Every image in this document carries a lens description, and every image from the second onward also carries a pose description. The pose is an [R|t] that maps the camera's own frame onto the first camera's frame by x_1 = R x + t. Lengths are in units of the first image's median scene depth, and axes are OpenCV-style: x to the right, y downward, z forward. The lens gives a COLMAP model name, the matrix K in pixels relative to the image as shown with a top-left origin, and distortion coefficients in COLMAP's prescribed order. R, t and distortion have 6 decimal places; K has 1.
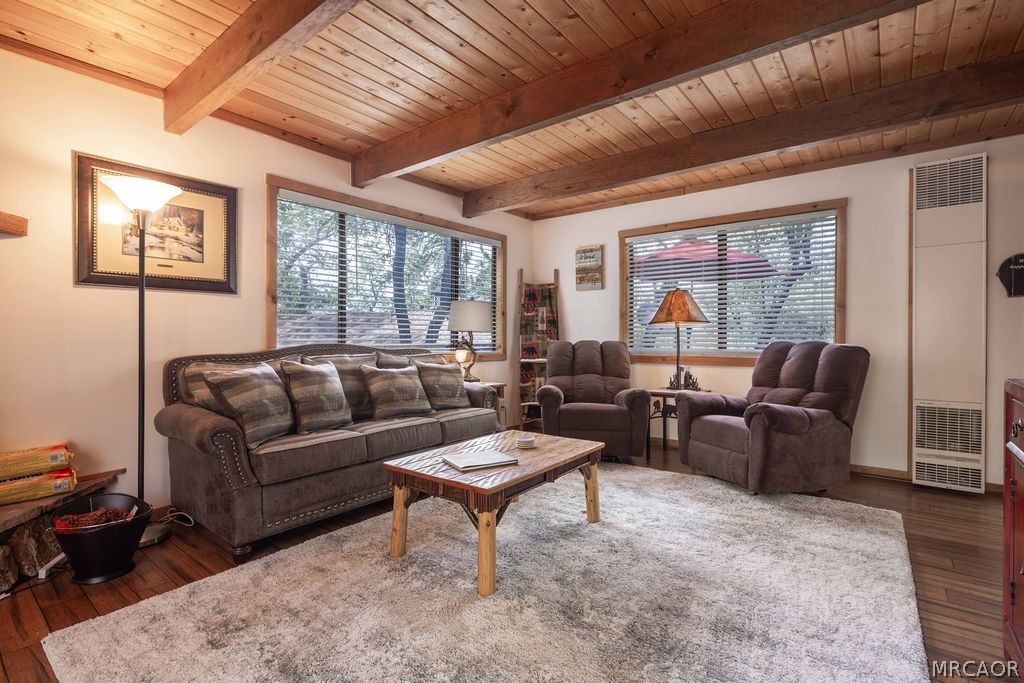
lens RADIAL K [[488.7, 0, 513.8], [0, 488.7, 344.8], [0, 0, 1]] dist [-0.005553, -0.000841]
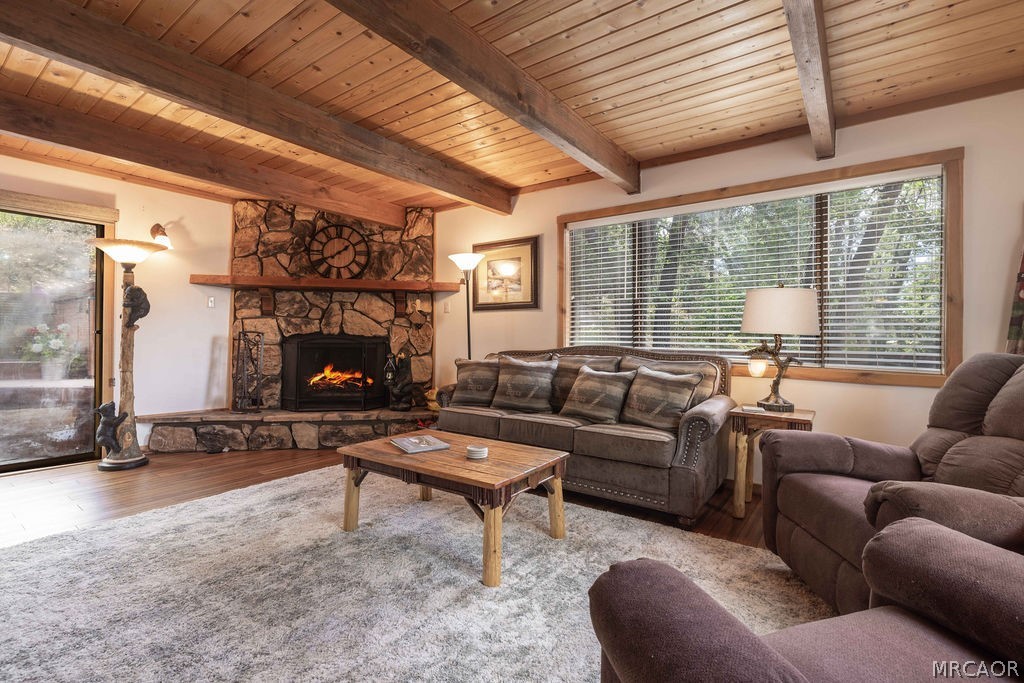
lens RADIAL K [[455.2, 0, 512.0], [0, 455.2, 341.5], [0, 0, 1]] dist [0.000359, 0.000012]
pose [[0.036189, 0.011905, -0.999274, 0.562567], [-0.019442, 0.999748, 0.011207, -0.016751], [0.999156, 0.019022, 0.036411, 0.642122]]
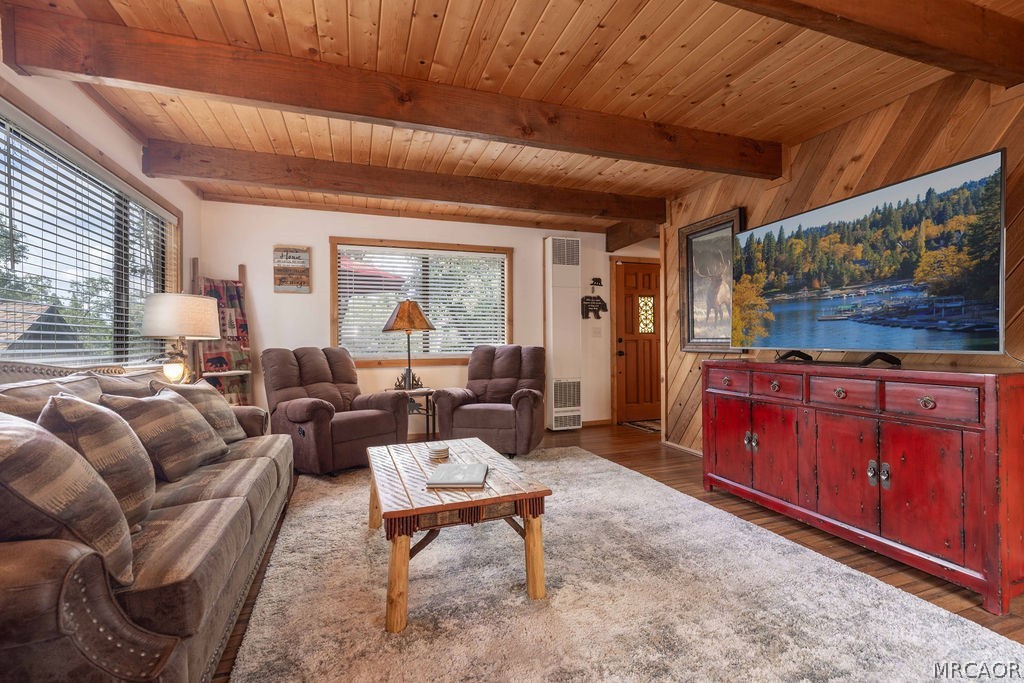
lens RADIAL K [[436.5, 0, 512.0], [0, 436.5, 341.5], [0, 0, 1]] dist [0.002478, 0.000098]
pose [[0.539317, -0.005665, 0.842084, -0.393534], [0.024543, 0.999658, -0.008994, -0.003485], [-0.841745, 0.025518, 0.539272, 0.257239]]
